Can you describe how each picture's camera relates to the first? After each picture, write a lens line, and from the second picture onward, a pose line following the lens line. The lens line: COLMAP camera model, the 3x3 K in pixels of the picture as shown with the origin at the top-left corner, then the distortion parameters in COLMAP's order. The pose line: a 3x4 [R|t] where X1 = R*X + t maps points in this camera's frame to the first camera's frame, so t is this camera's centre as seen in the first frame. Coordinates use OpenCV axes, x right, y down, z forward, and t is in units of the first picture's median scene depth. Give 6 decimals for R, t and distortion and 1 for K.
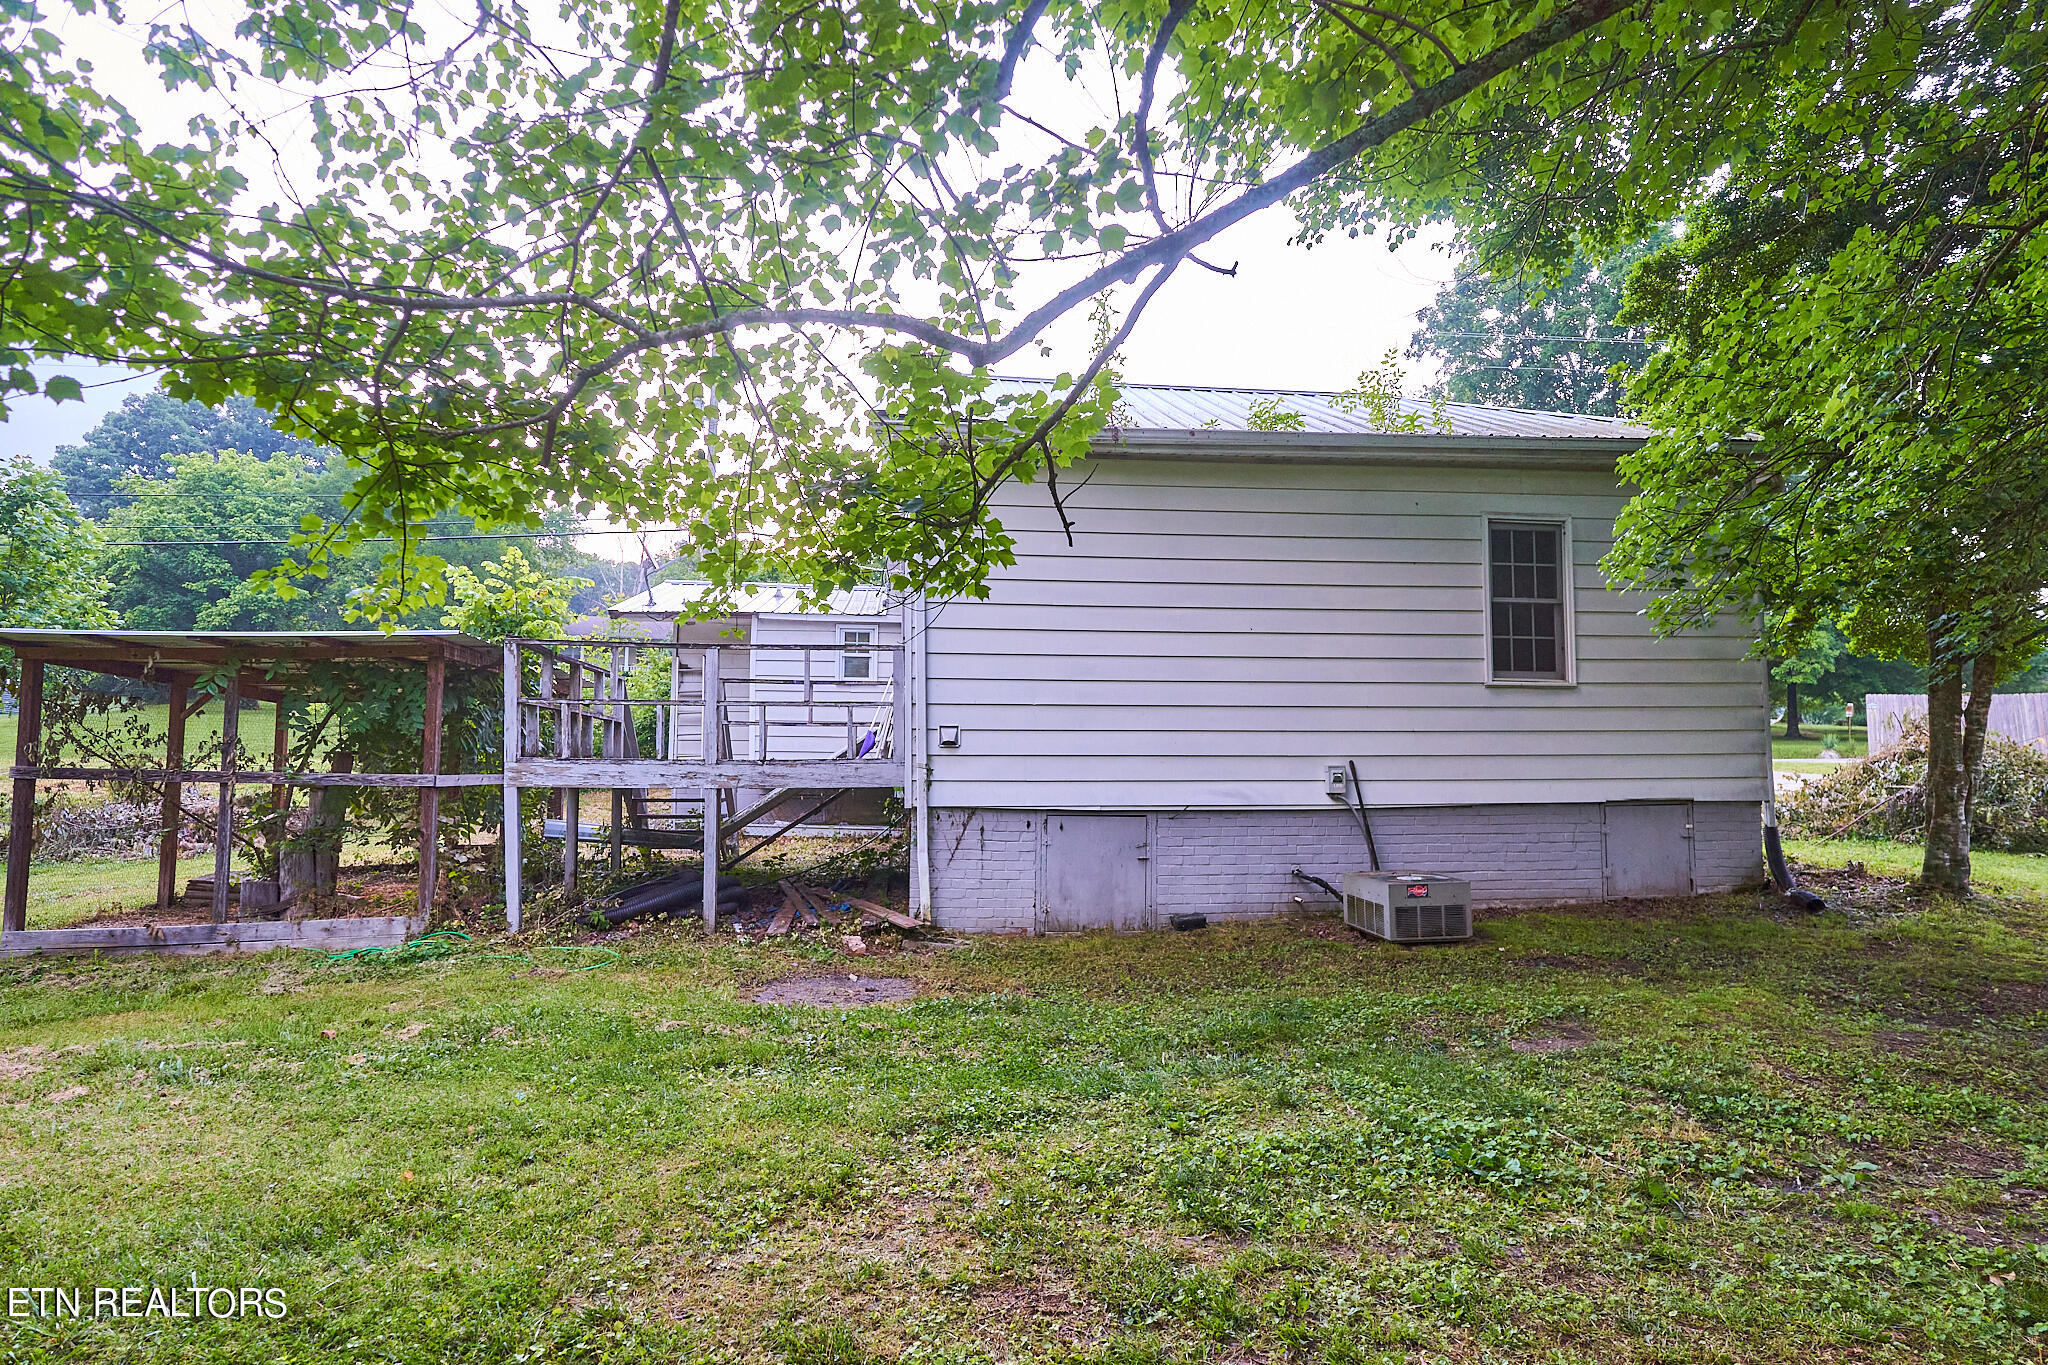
lens RADIAL K [[1095.3, 0, 1031.3], [0, 1095.3, 709.6], [0, 0, 1]] dist [-0.001546, 0.000552]
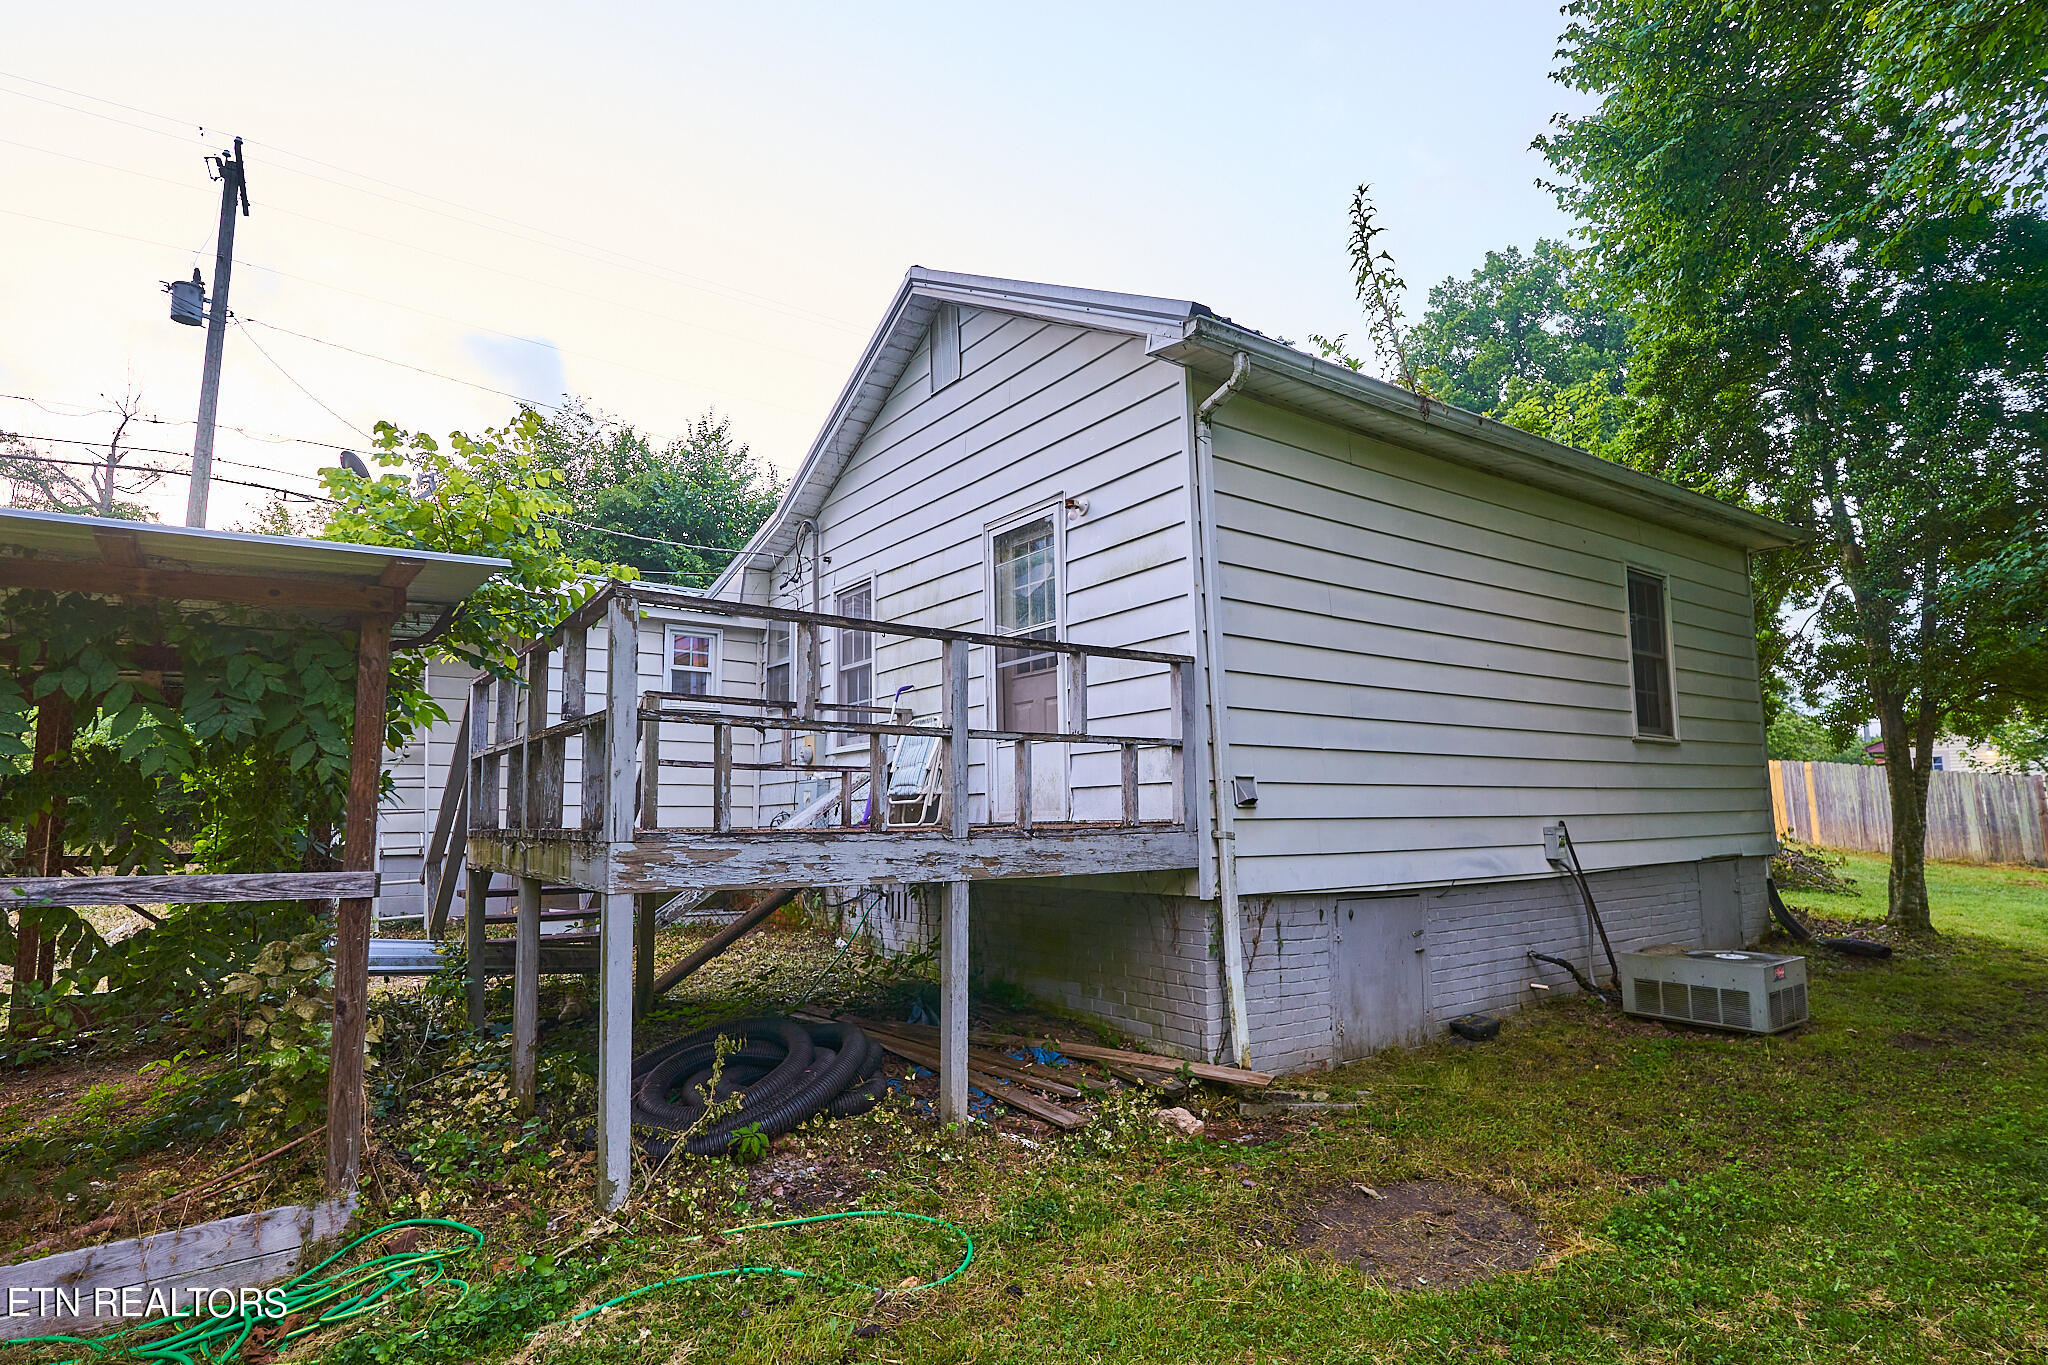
lens RADIAL K [[1095.3, 0, 1031.3], [0, 1095.3, 709.6], [0, 0, 1]] dist [-0.001546, 0.000552]
pose [[0.873274, 0.033769, 0.486058, -0.512742], [0.013096, 0.995608, -0.092700, 0.033506], [-0.487054, 0.087318, 0.868996, 0.435965]]
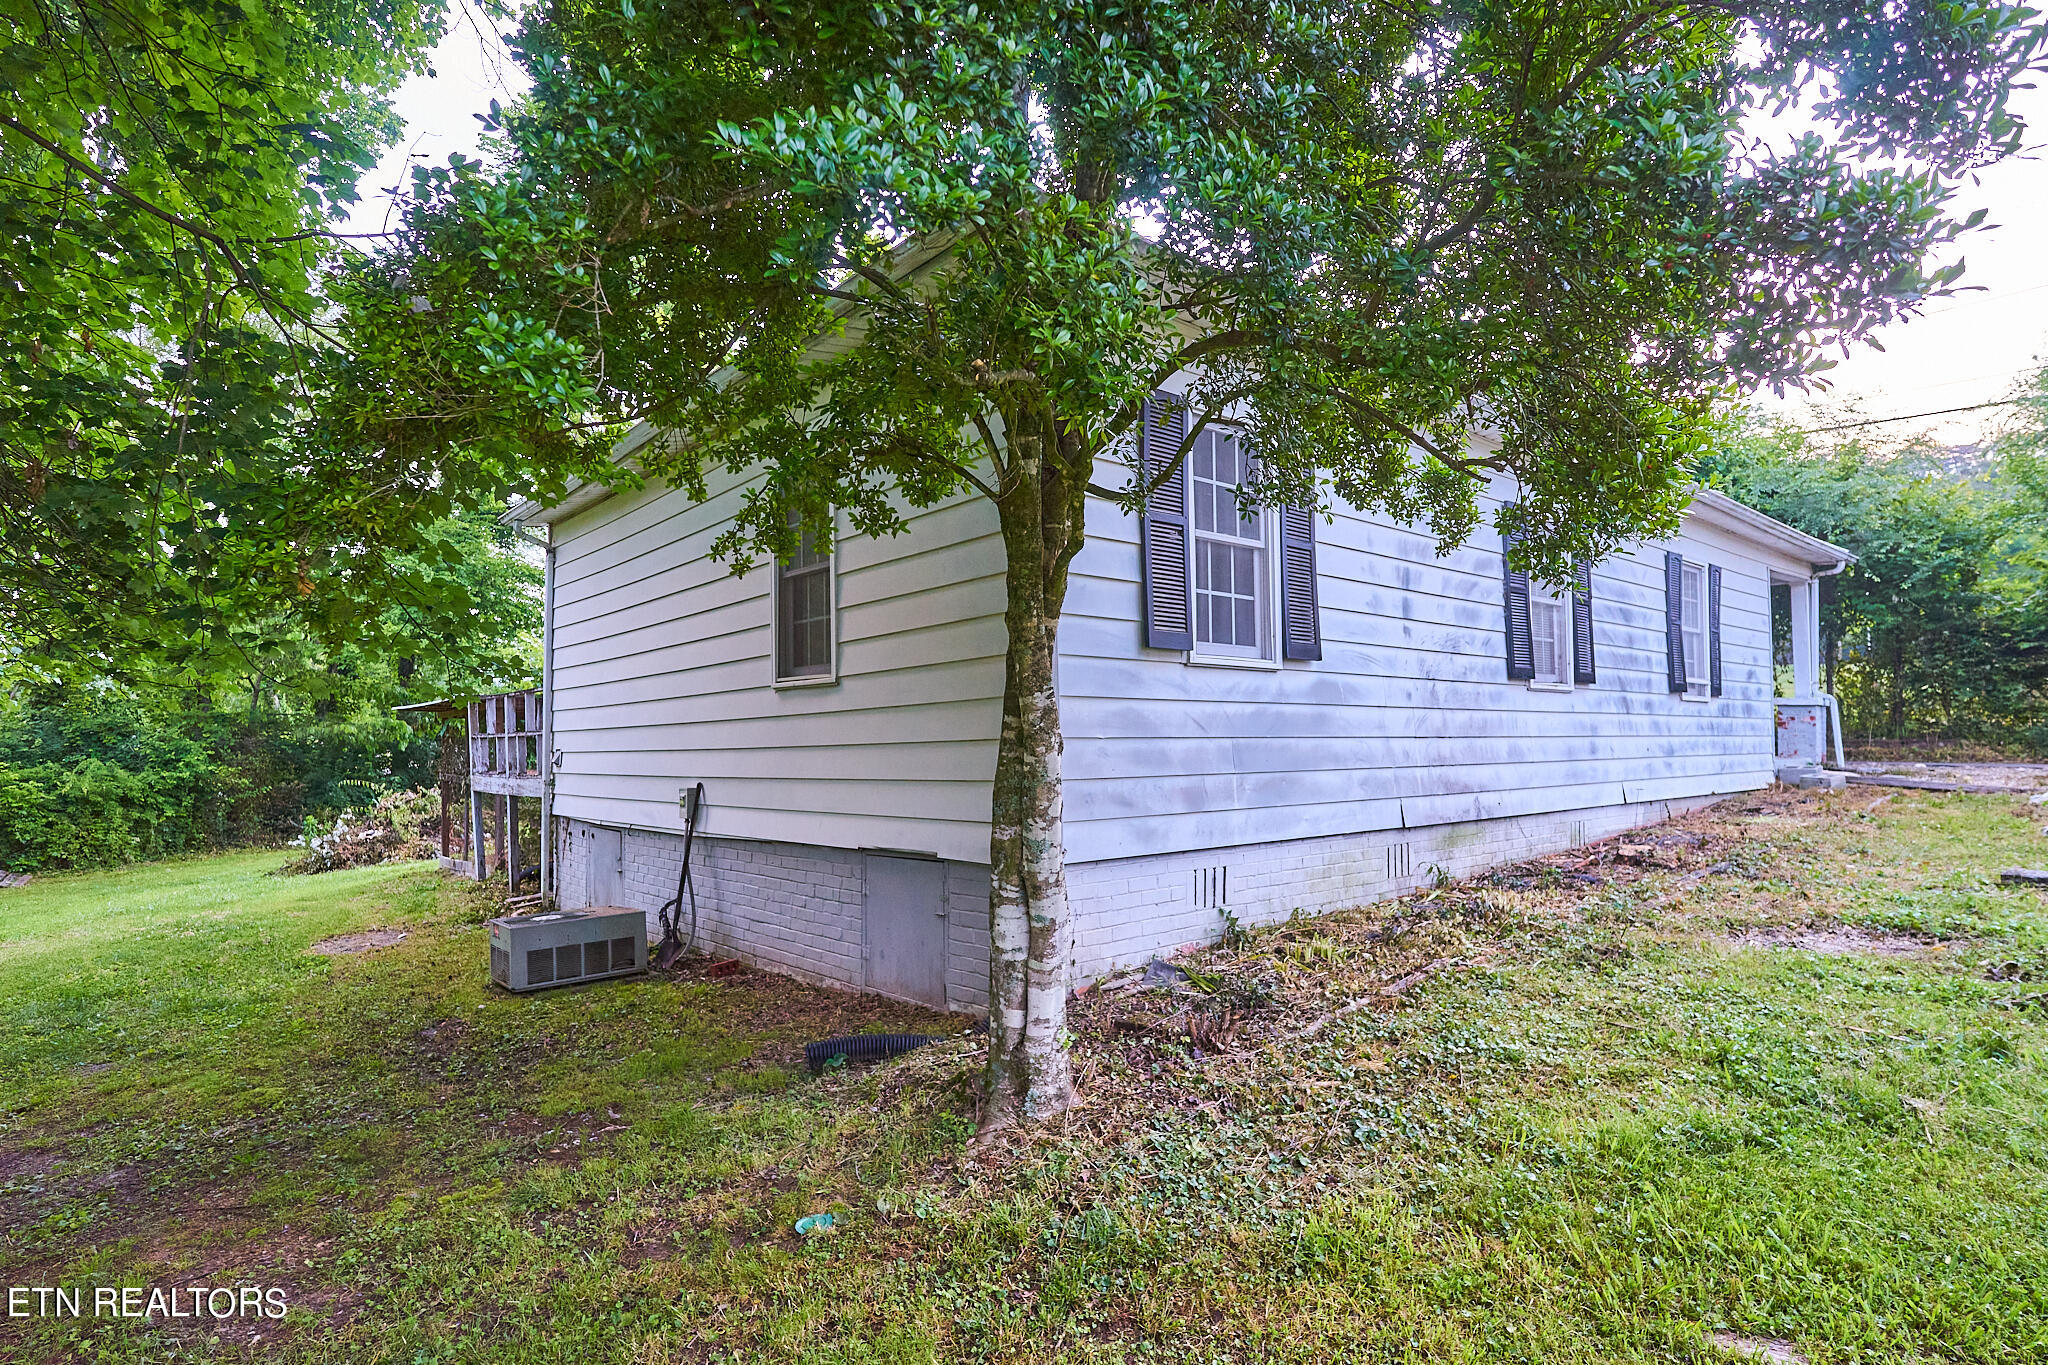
lens RADIAL K [[1095.3, 0, 1031.3], [0, 1095.3, 709.6], [0, 0, 1]] dist [-0.001546, 0.000552]
pose [[0.543269, -0.043716, -0.838420, 1.199457], [0.023038, 0.999044, -0.037163, 0.026506], [0.839243, 0.000874, 0.543756, 0.739154]]
